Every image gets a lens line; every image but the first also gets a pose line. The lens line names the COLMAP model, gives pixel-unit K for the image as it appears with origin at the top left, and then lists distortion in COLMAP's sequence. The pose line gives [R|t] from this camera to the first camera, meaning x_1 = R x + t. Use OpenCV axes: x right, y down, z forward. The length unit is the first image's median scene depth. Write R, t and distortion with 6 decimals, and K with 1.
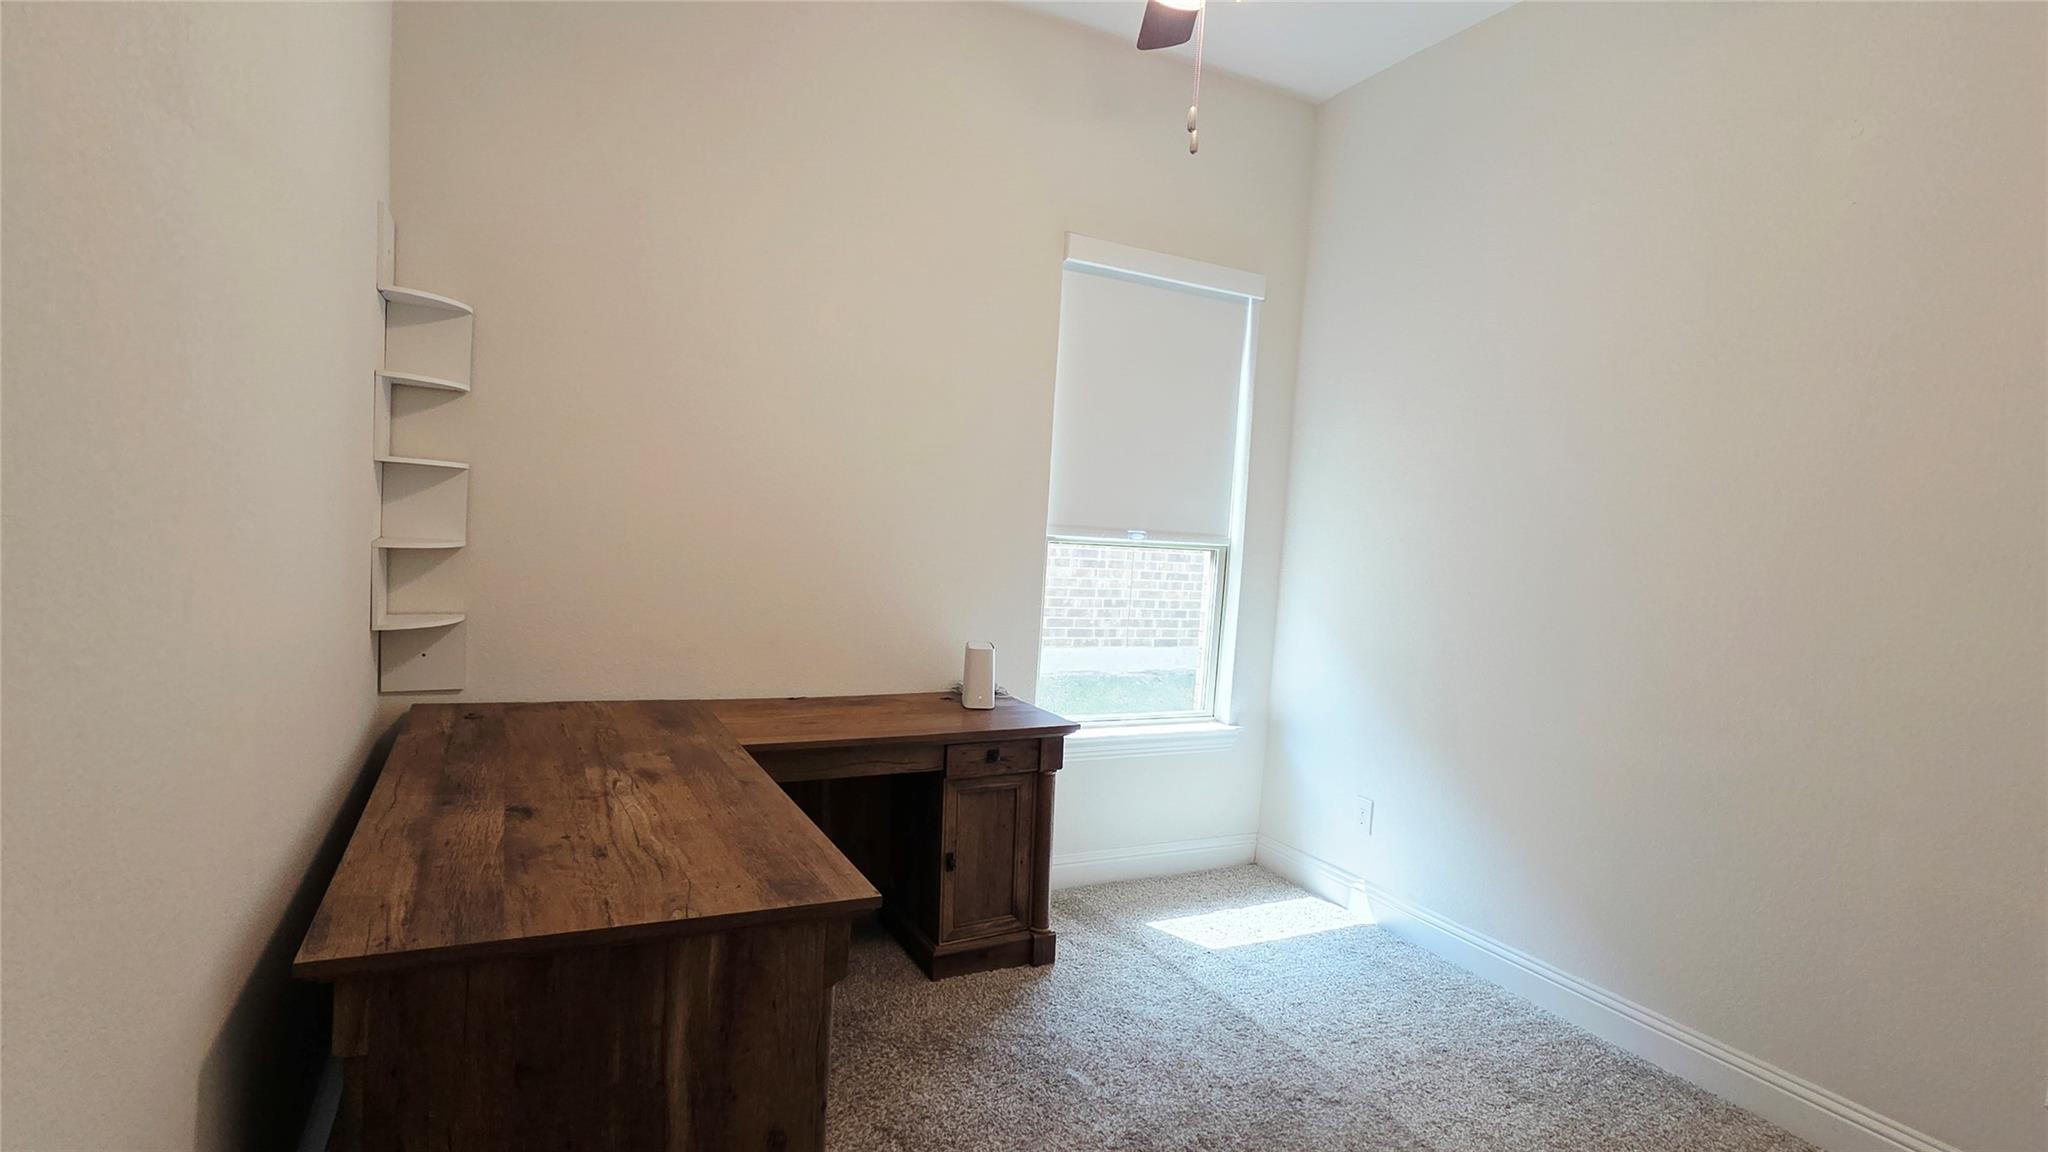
lens RADIAL K [[989.9, 0, 1009.1], [0, 989.9, 588.3], [0, 0, 1]] dist [0.007136, 0.000730]
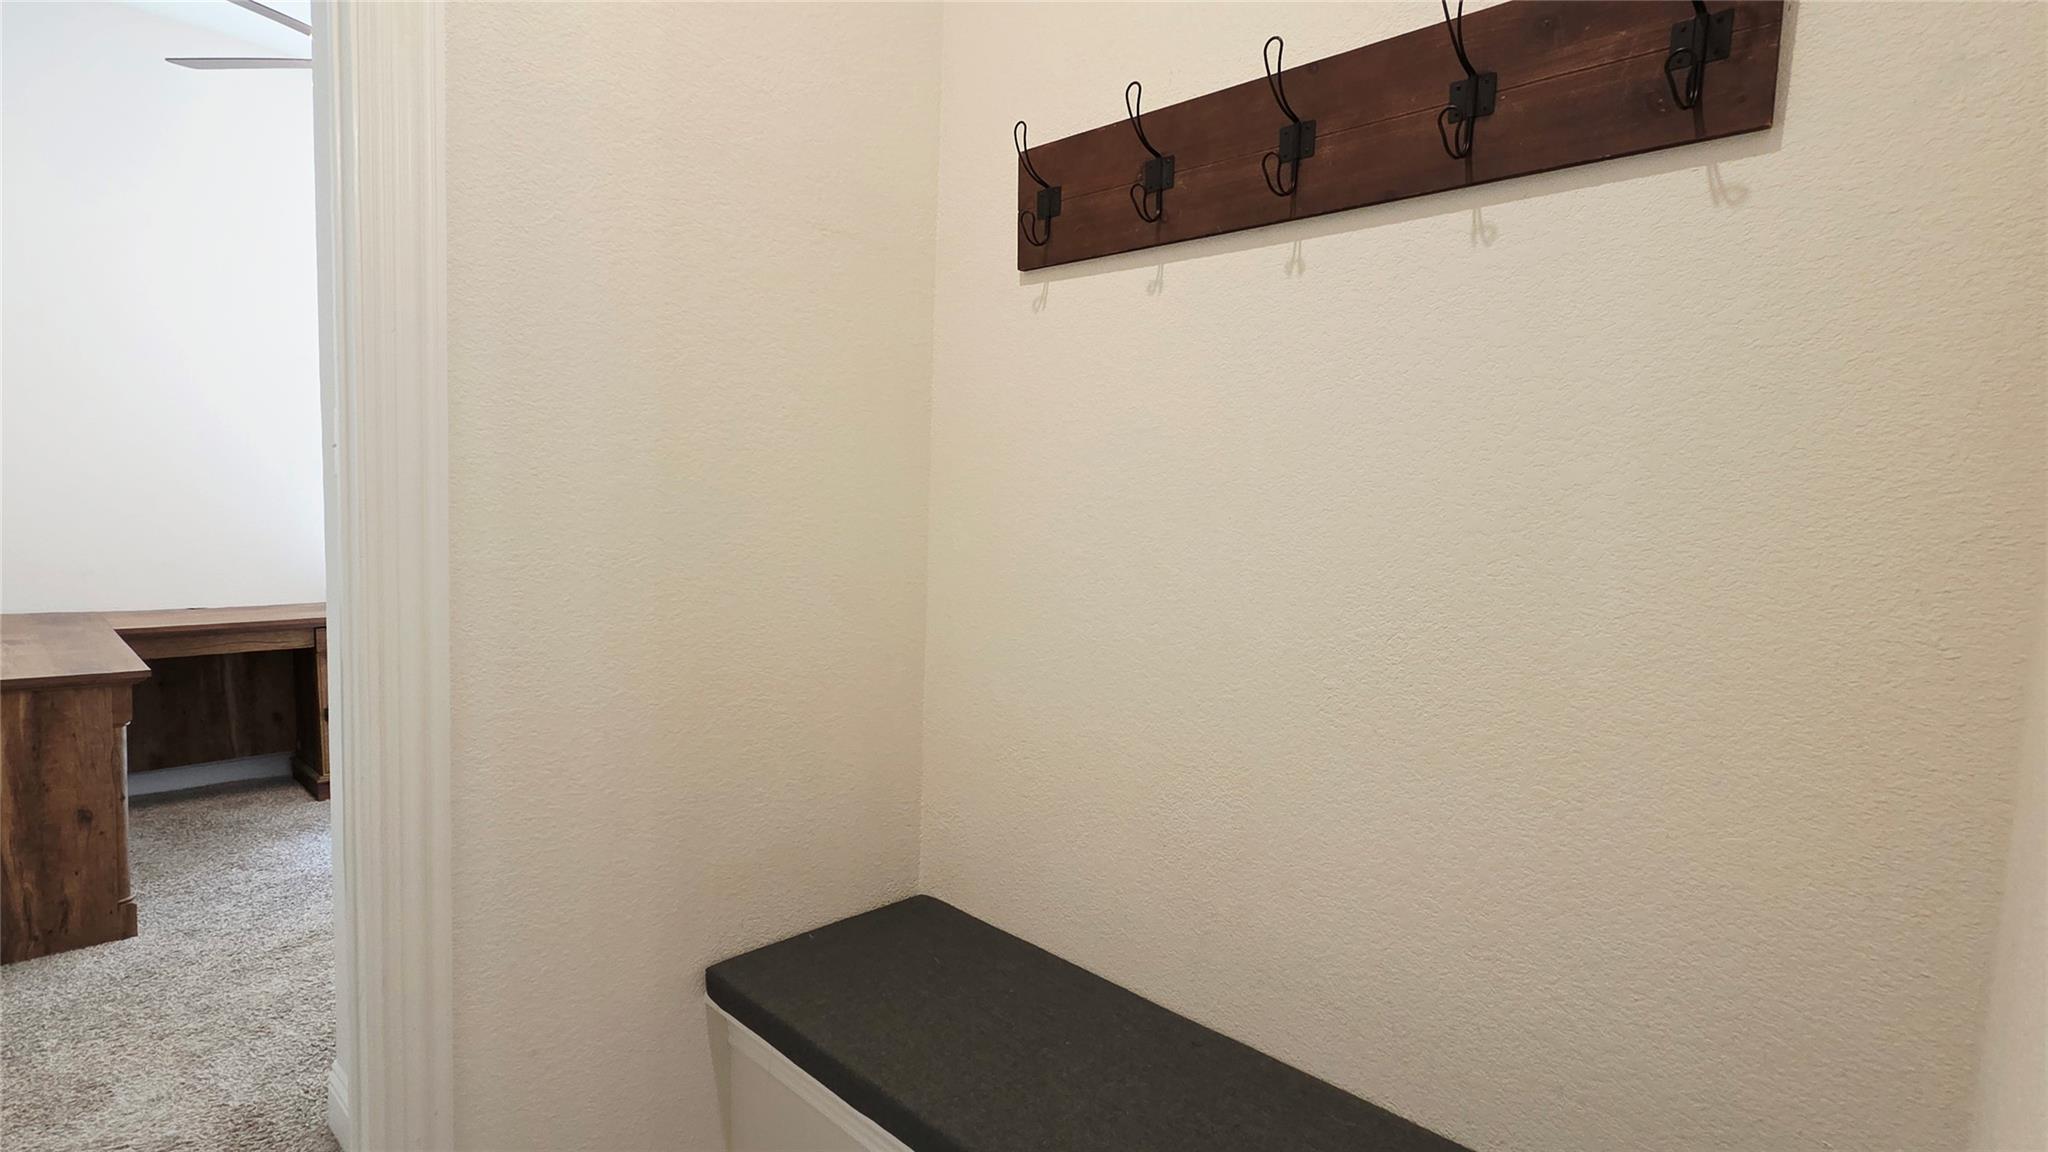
lens RADIAL K [[989.9, 0, 1009.1], [0, 989.9, 588.3], [0, 0, 1]] dist [0.007136, 0.000730]
pose [[0.944286, -0.051413, 0.325087, 0.750898], [0.041976, 0.998471, 0.035982, 0.172481], [-0.326440, -0.020331, 0.944999, -1.166846]]
